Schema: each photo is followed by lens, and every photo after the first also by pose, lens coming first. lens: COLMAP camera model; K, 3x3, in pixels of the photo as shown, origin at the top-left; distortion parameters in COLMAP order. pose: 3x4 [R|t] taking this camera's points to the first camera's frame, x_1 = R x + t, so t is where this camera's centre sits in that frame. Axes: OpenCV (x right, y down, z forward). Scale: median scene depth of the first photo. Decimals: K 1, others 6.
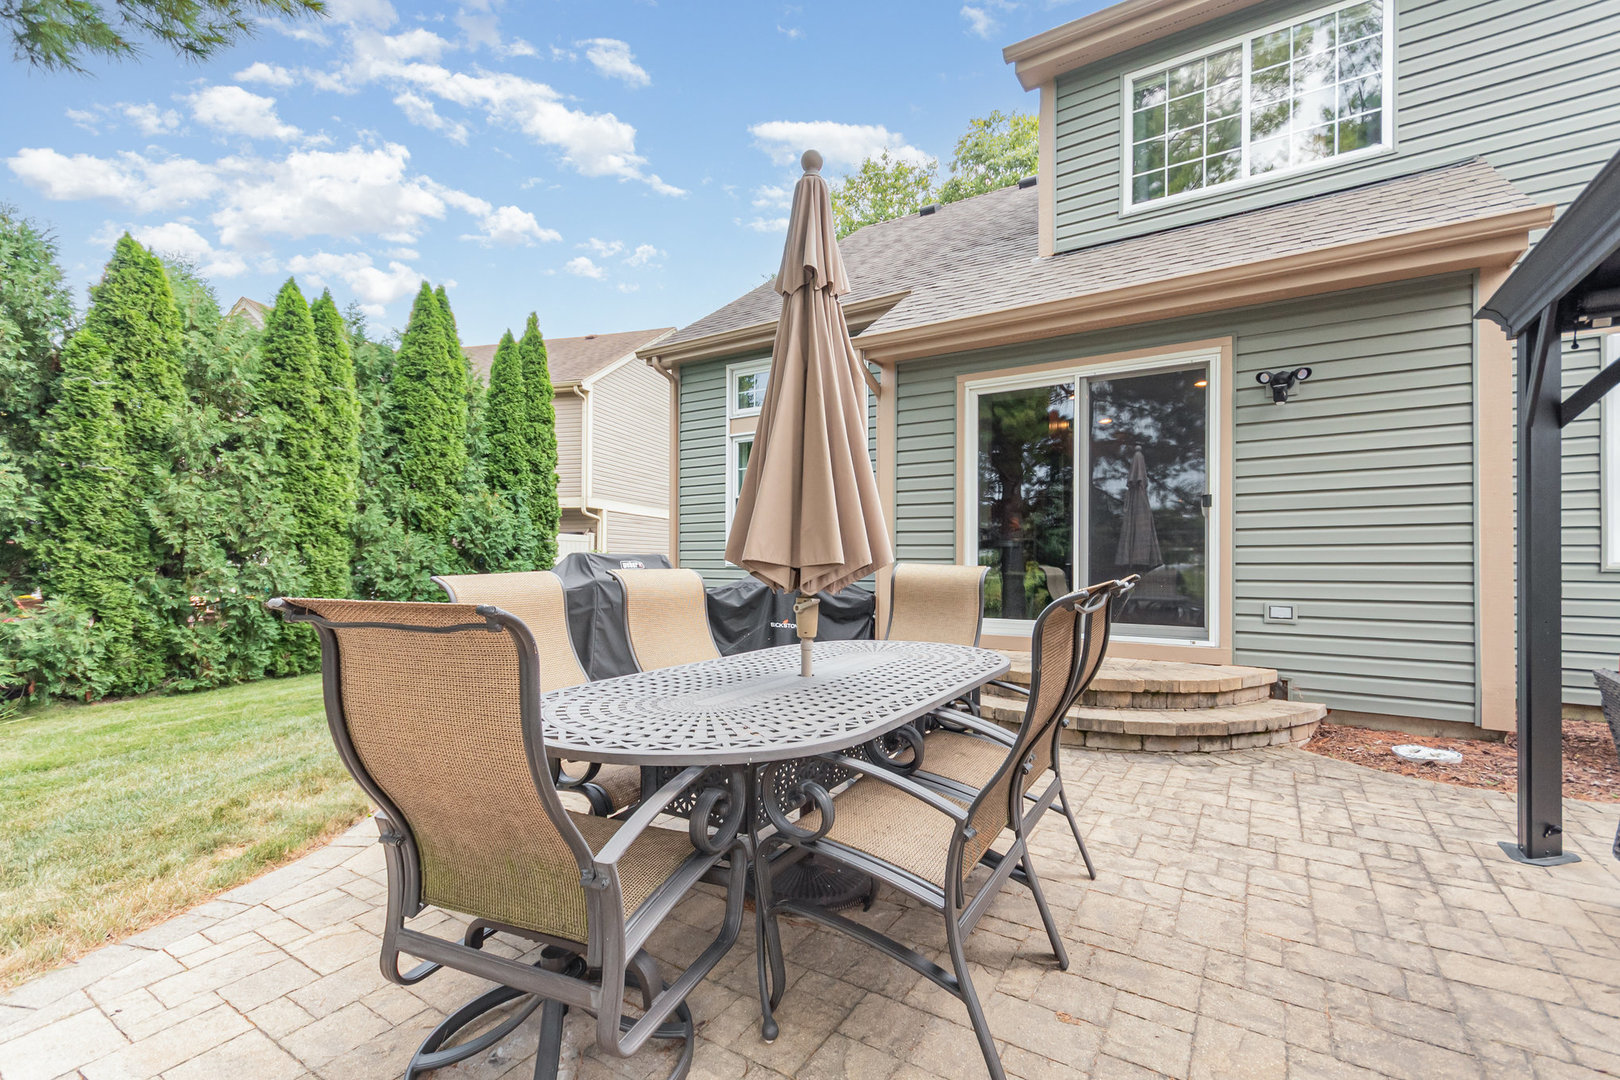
lens RADIAL K [[712.4, 0, 785.2], [0, 712.4, 551.3], [0, 0, 1]] dist [0.009031, -0.001726]
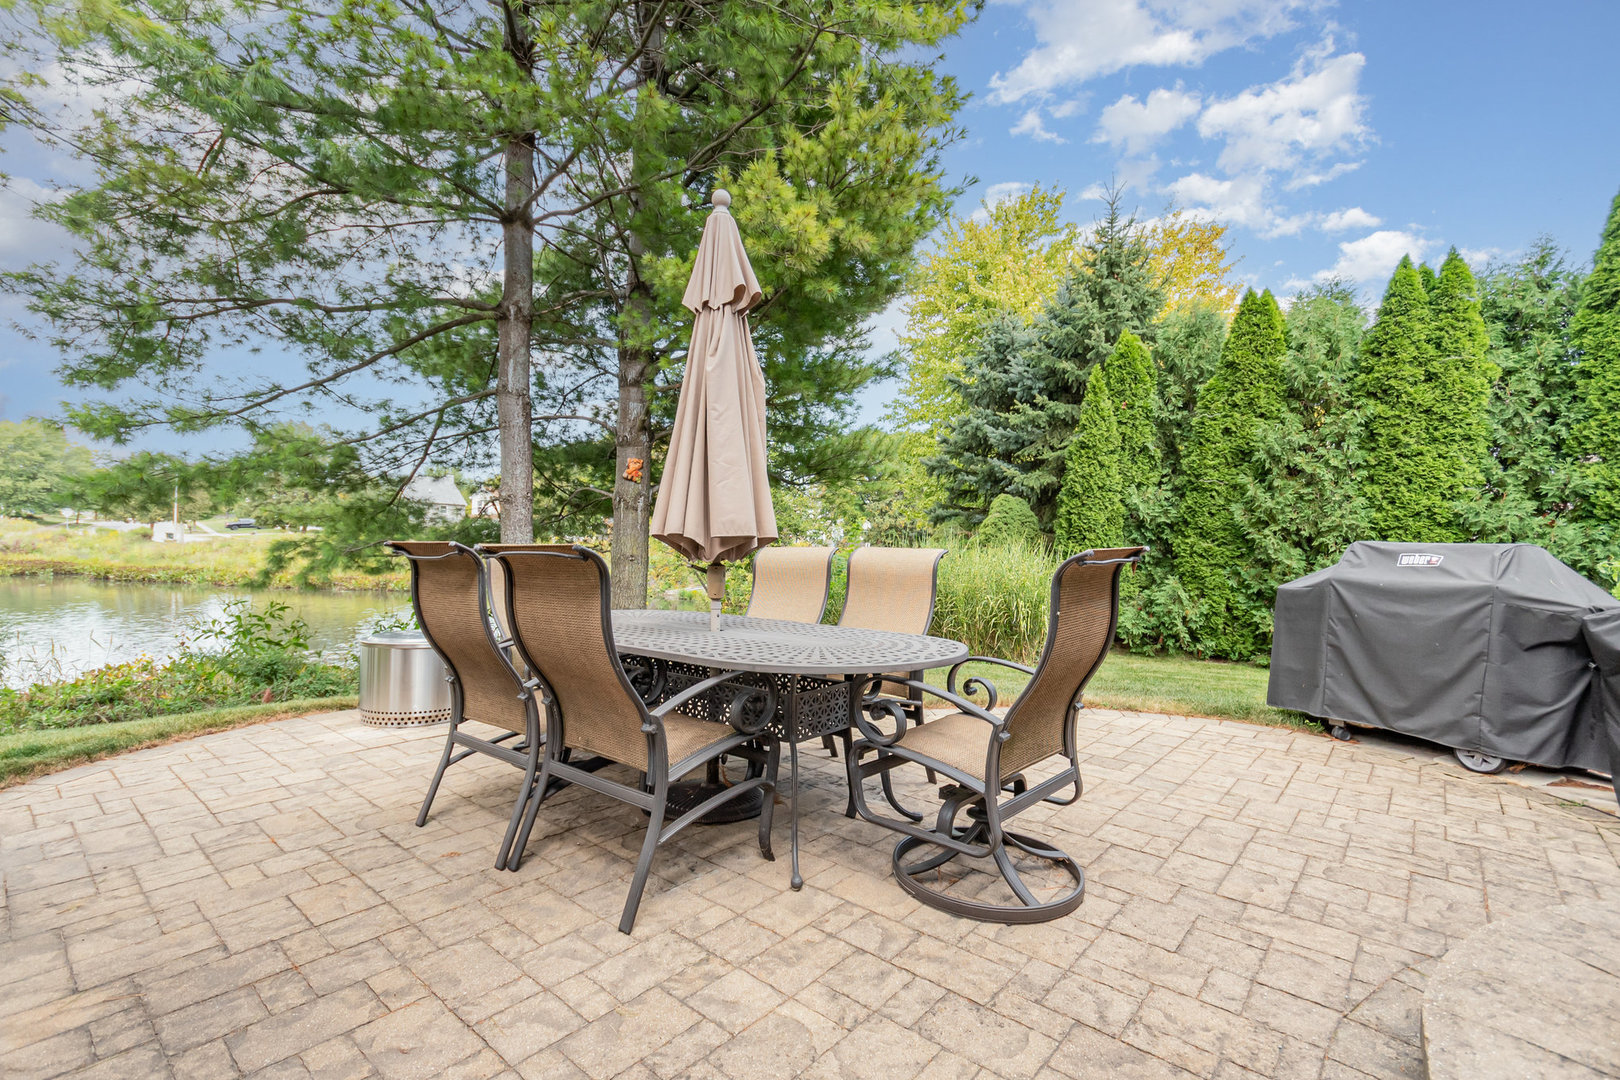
lens RADIAL K [[712.4, 0, 832.4], [0, 712.4, 546.3], [0, 0, 1]] dist [0.009031, -0.001726]
pose [[-0.100768, -0.001691, -0.994908, 0.341186], [-0.012502, 0.999922, -0.000433, 0.010017], [0.994831, 0.012395, -0.100782, 0.373766]]
